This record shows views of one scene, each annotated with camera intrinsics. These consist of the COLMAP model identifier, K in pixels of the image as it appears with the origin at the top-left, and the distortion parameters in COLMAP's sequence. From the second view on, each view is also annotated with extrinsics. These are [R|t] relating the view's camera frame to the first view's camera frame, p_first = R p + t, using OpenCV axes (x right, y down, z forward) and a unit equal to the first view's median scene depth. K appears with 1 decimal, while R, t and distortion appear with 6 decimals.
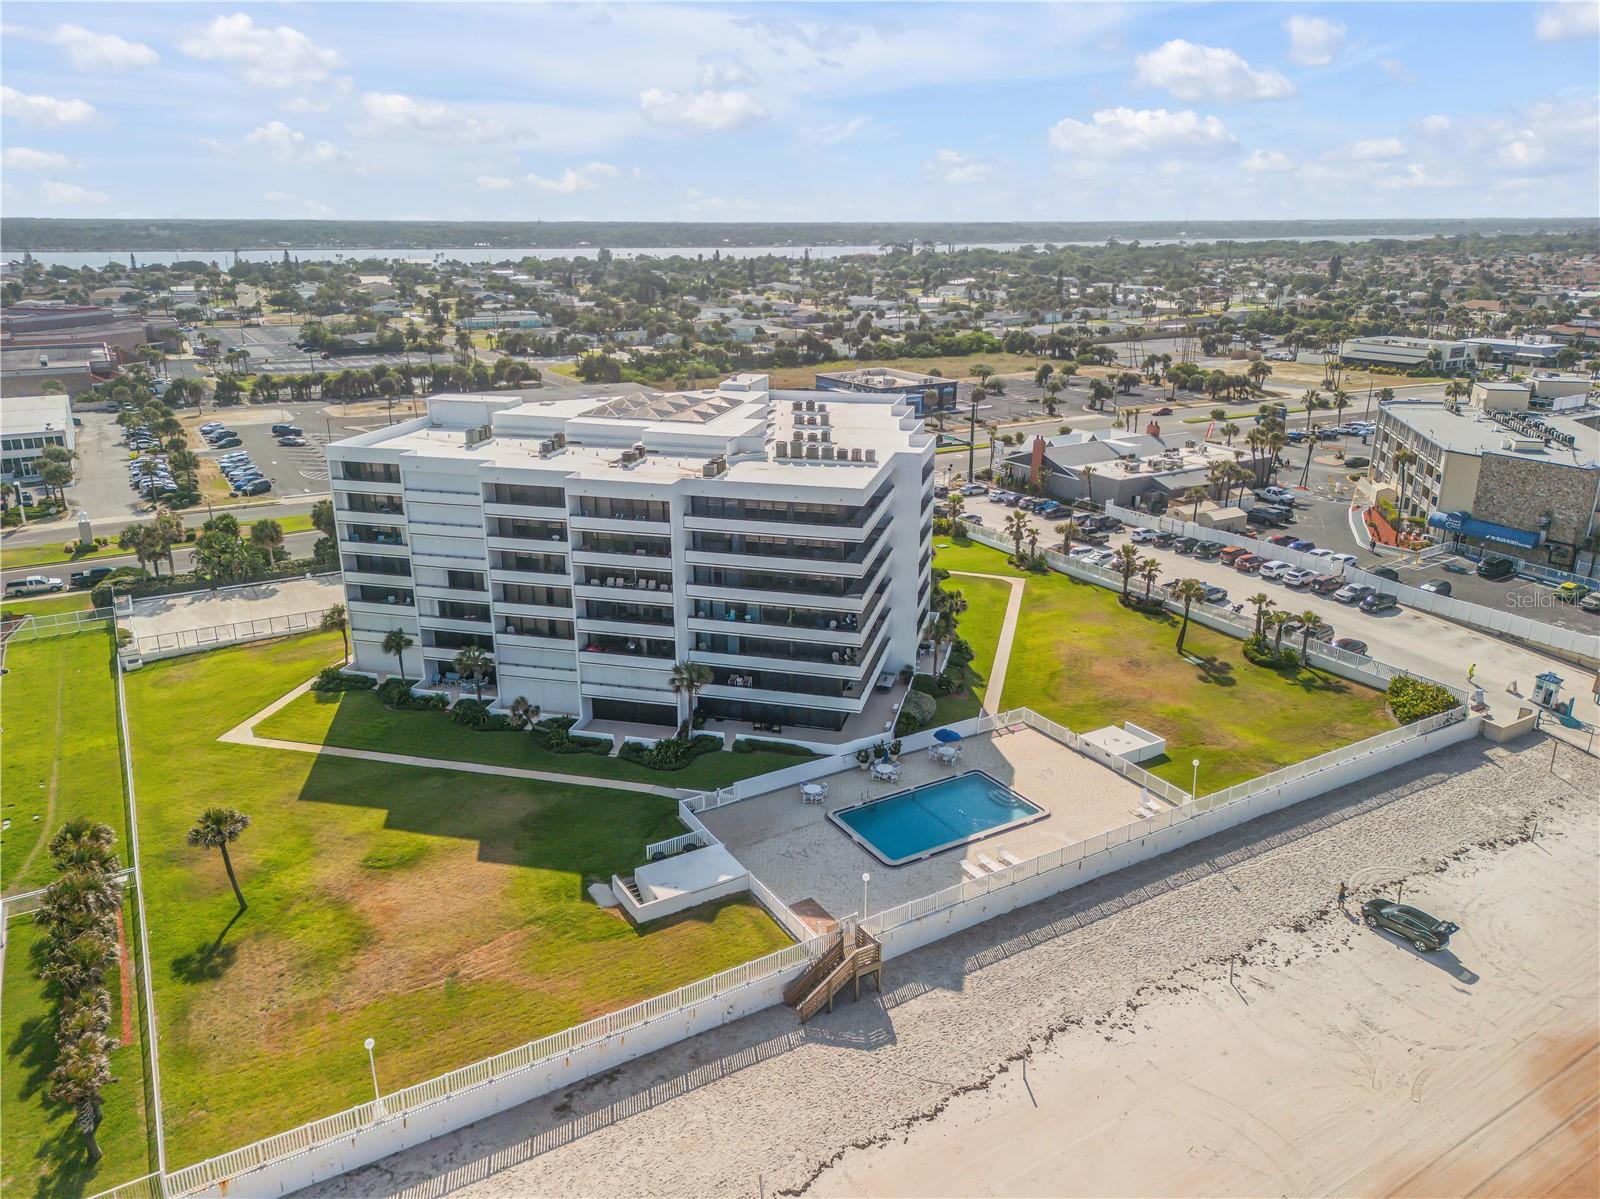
lens RADIAL K [[1135.7, 0, 800.0], [0, 1135.7, 599.5], [0, 0, 1]] dist [0.101433, -0.110521]
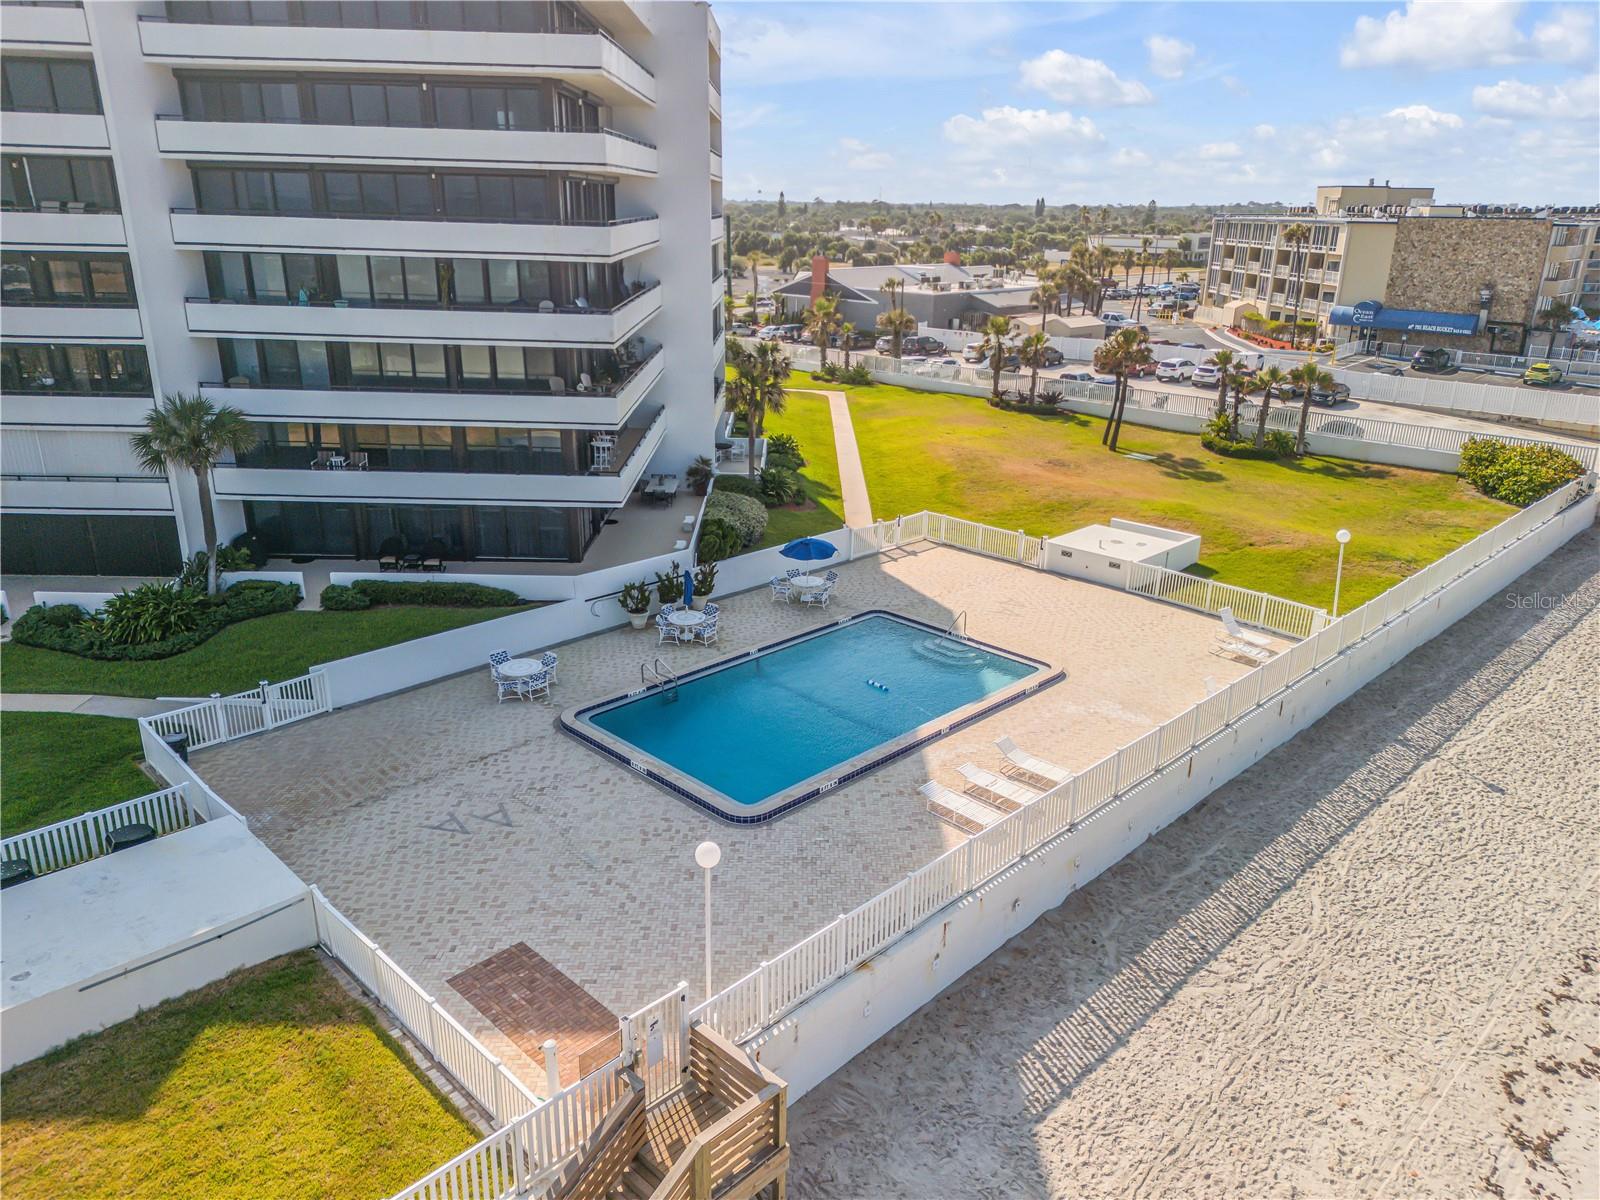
lens RADIAL K [[1135.7, 0, 800.0], [0, 1135.7, 600.0], [0, 0, 1]] dist [0.101433, -0.110521]
pose [[0.970102, -0.066930, 0.233288, 0.013349], [0.063815, 0.997743, 0.020886, 0.131176], [-0.234160, -0.005375, 0.972183, 0.537793]]
